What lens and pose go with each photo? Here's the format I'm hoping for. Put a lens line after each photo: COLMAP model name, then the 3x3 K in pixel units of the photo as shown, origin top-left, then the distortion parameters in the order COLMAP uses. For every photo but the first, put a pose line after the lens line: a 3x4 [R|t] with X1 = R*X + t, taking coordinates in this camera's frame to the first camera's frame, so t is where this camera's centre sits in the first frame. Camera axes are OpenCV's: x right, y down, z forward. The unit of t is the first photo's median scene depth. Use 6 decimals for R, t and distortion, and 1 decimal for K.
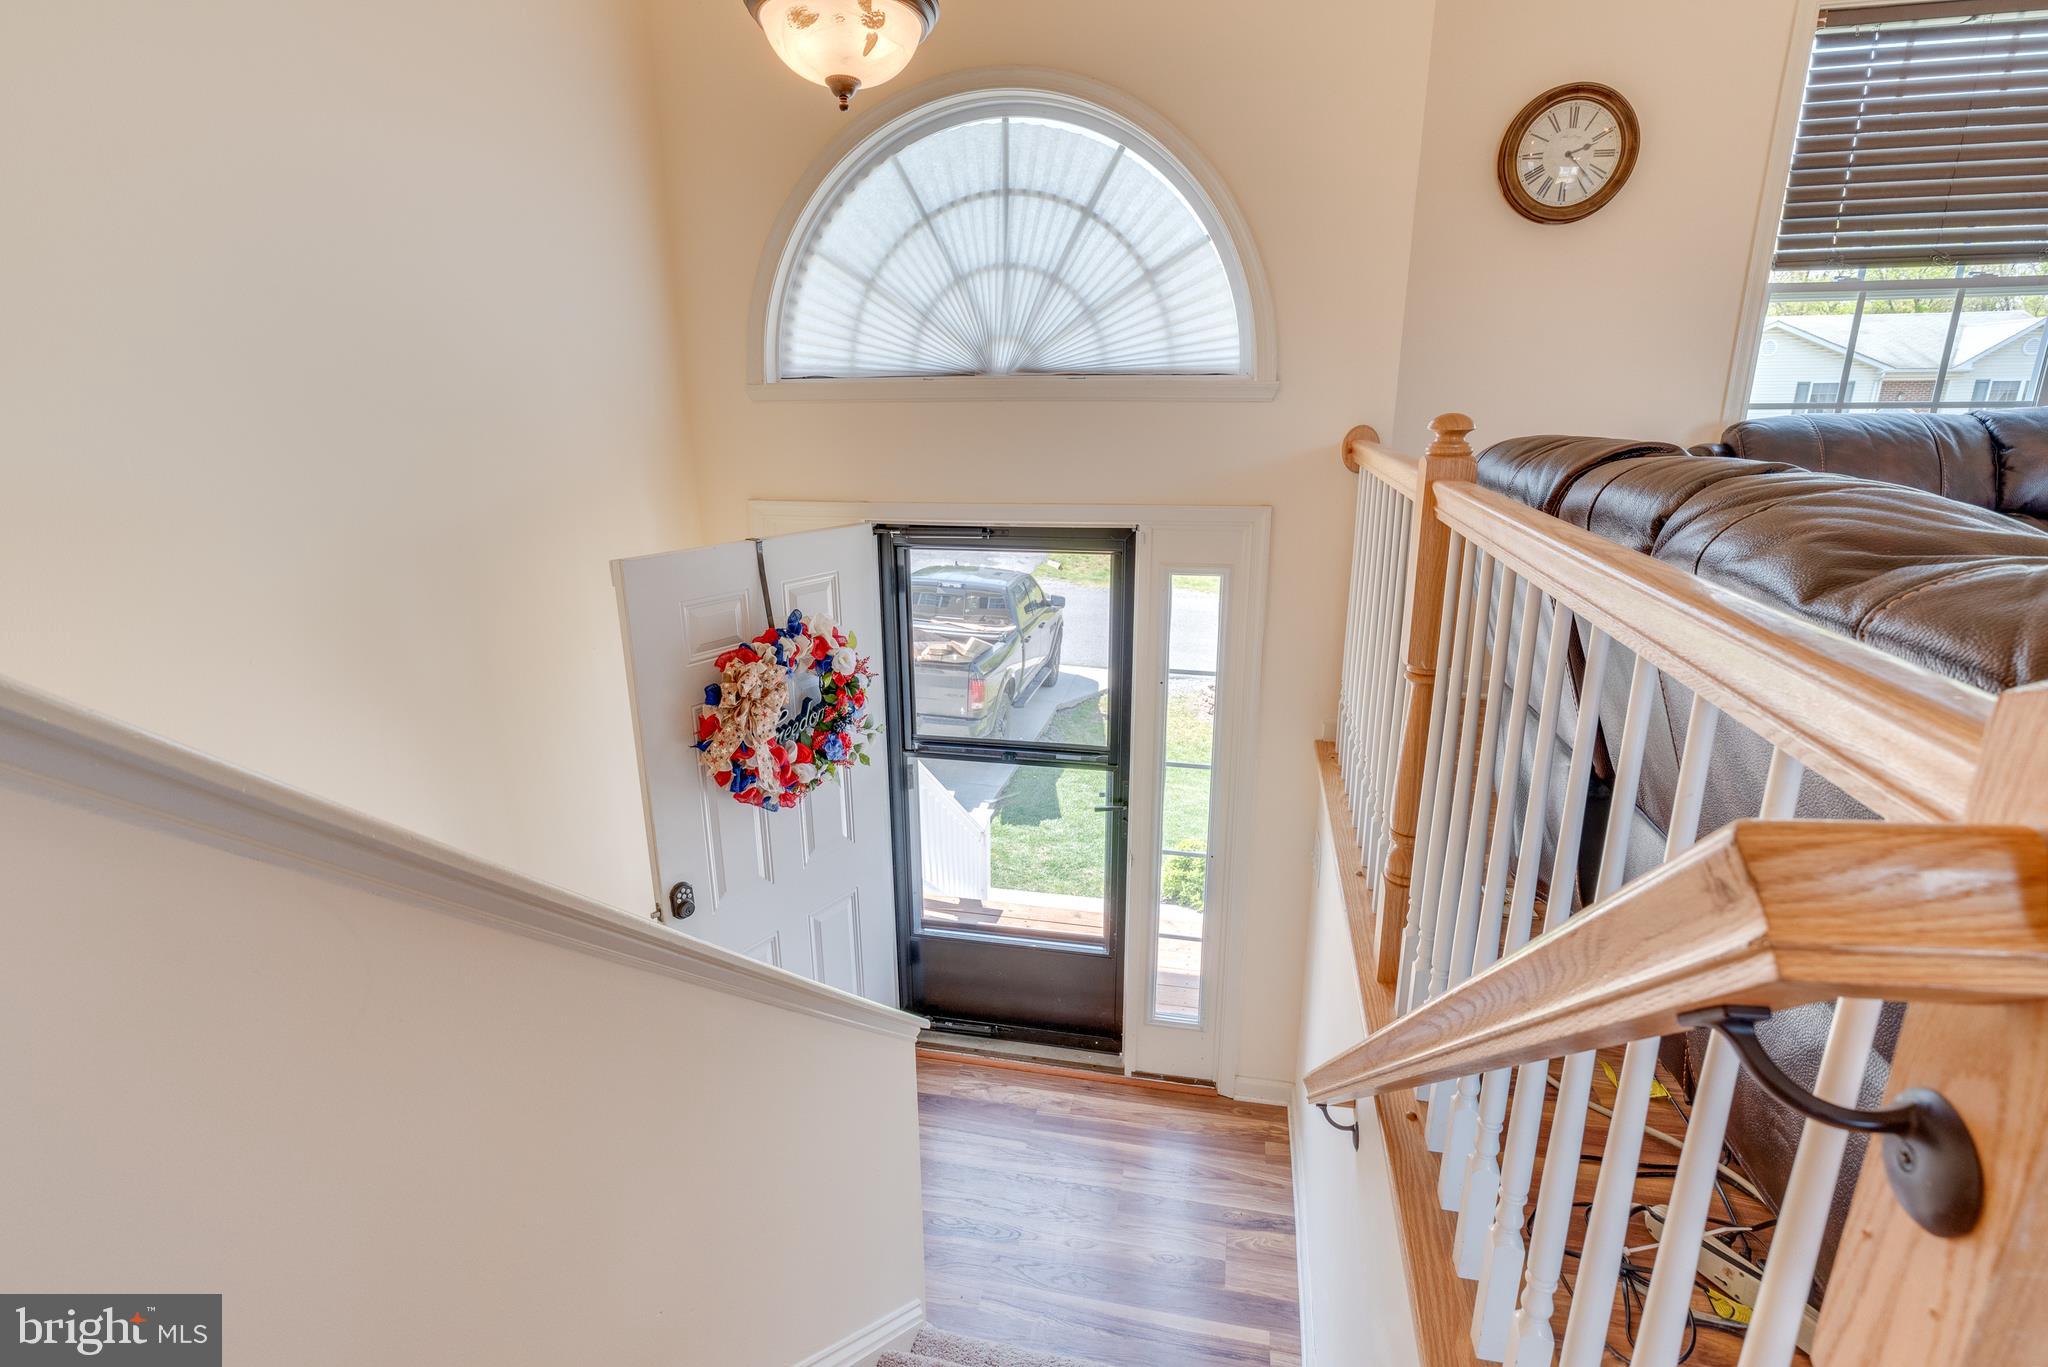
lens RADIAL K [[987.9, 0, 1020.9], [0, 987.9, 679.5], [0, 0, 1]] dist [-0.000771, 0.000116]
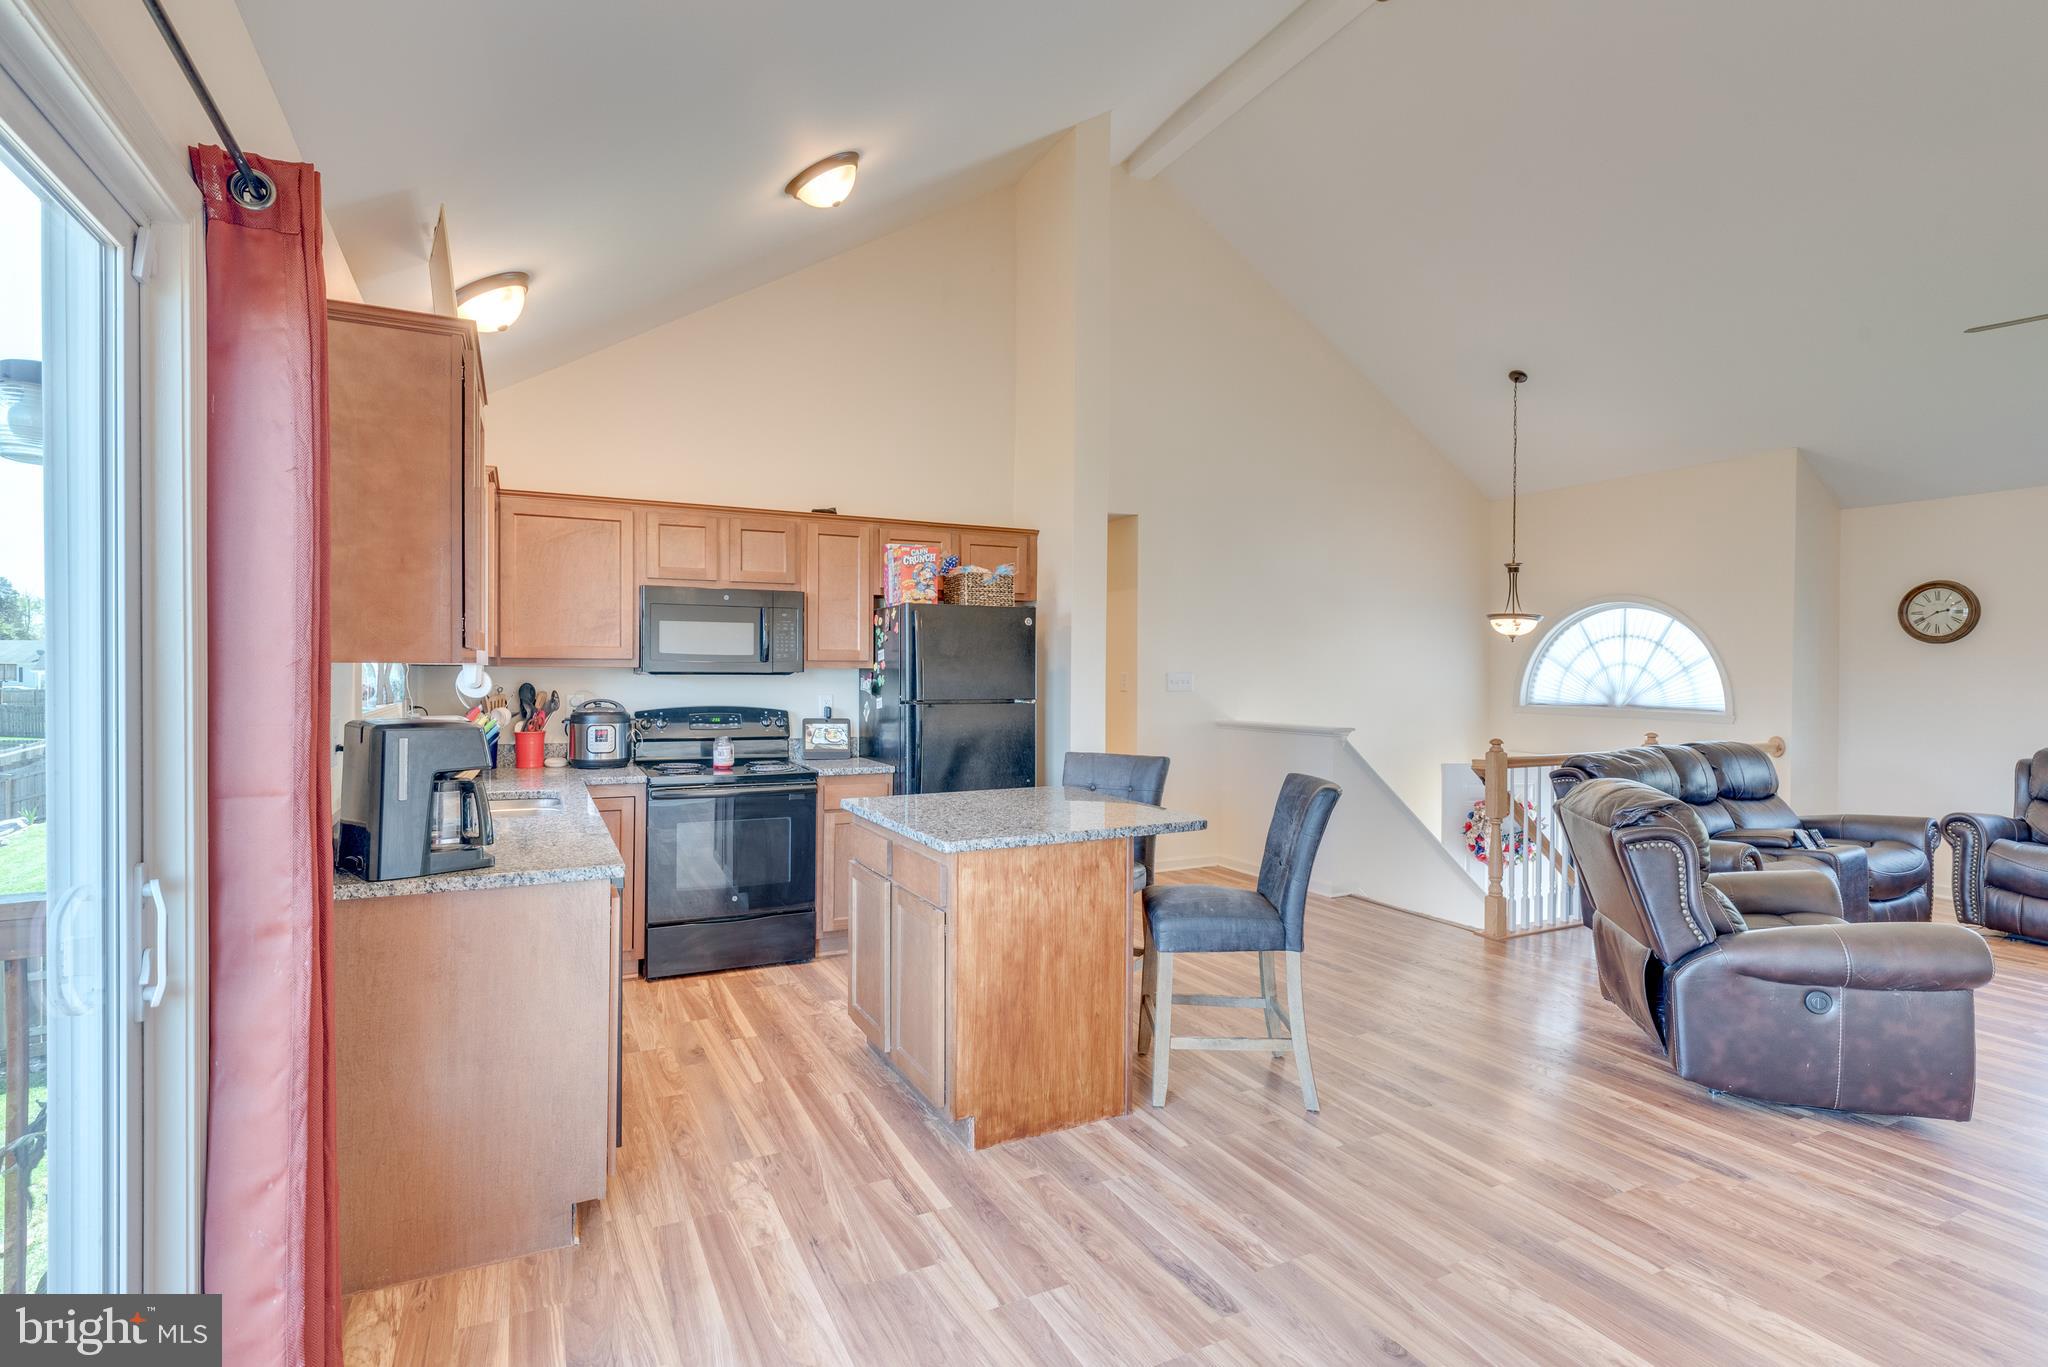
lens RADIAL K [[994.4, 0, 1049.8], [0, 994.4, 683.8], [0, 0, 1]] dist [0.009988, -0.000718]
pose [[0.655943, 0.021435, -0.754506, 0.929360], [-0.219172, 0.961938, -0.163213, 0.343480], [0.722289, 0.272425, 0.635675, -1.592643]]
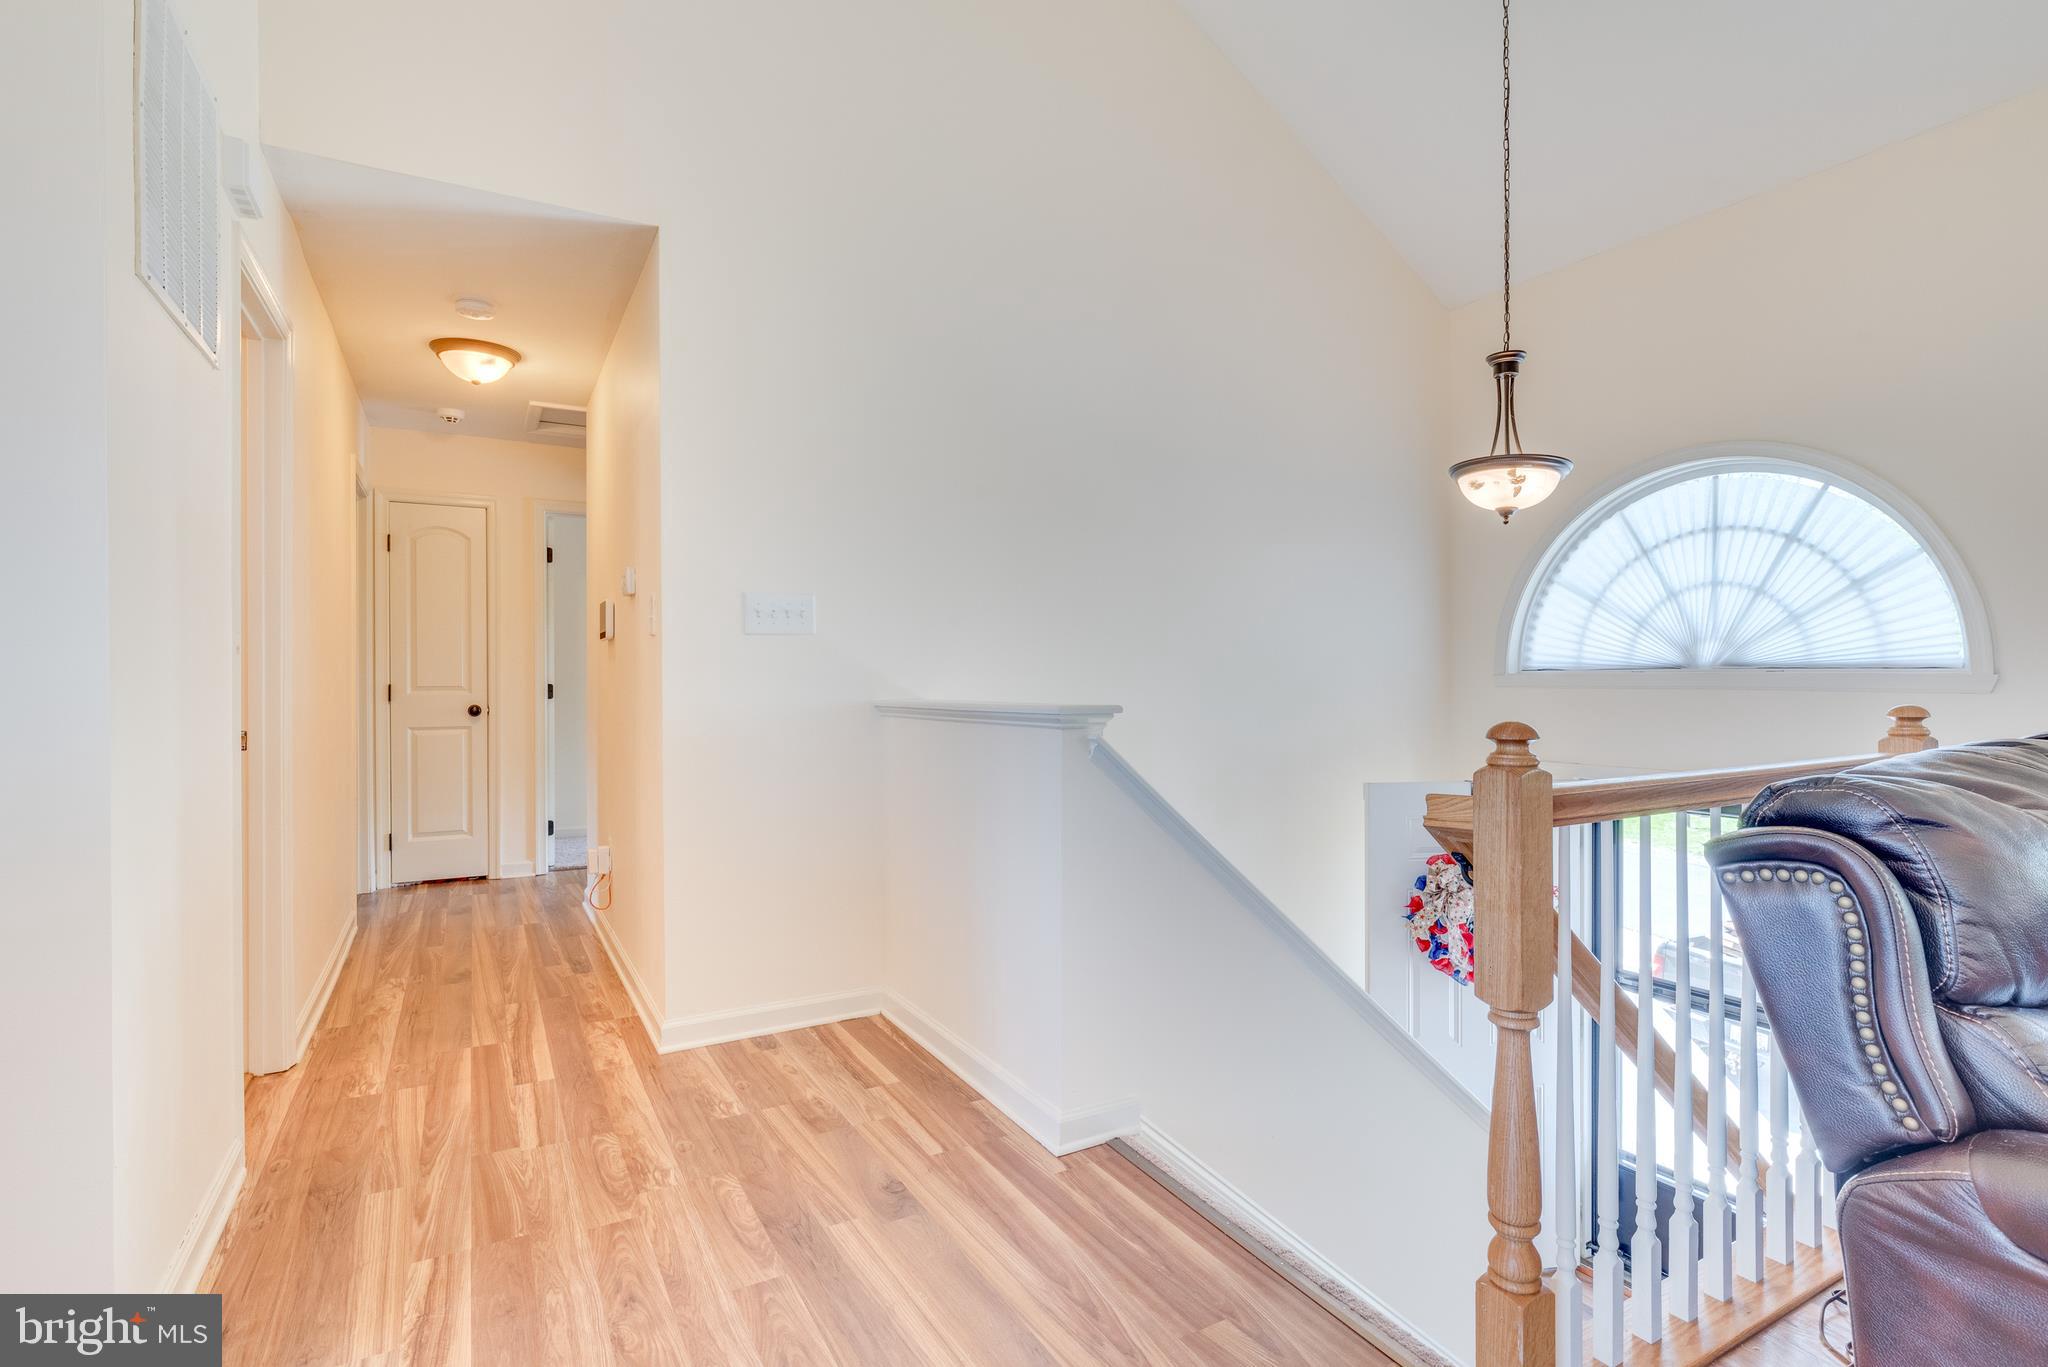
lens RADIAL K [[975.8, 0, 1022.6], [0, 975.8, 687.0], [0, 0, 1]] dist [-0.004193, -0.000379]
pose [[0.666444, 0.011750, -0.745463, 0.324086], [-0.207759, 0.963196, -0.170555, 0.094129], [0.716023, 0.268542, 0.644357, -0.373299]]
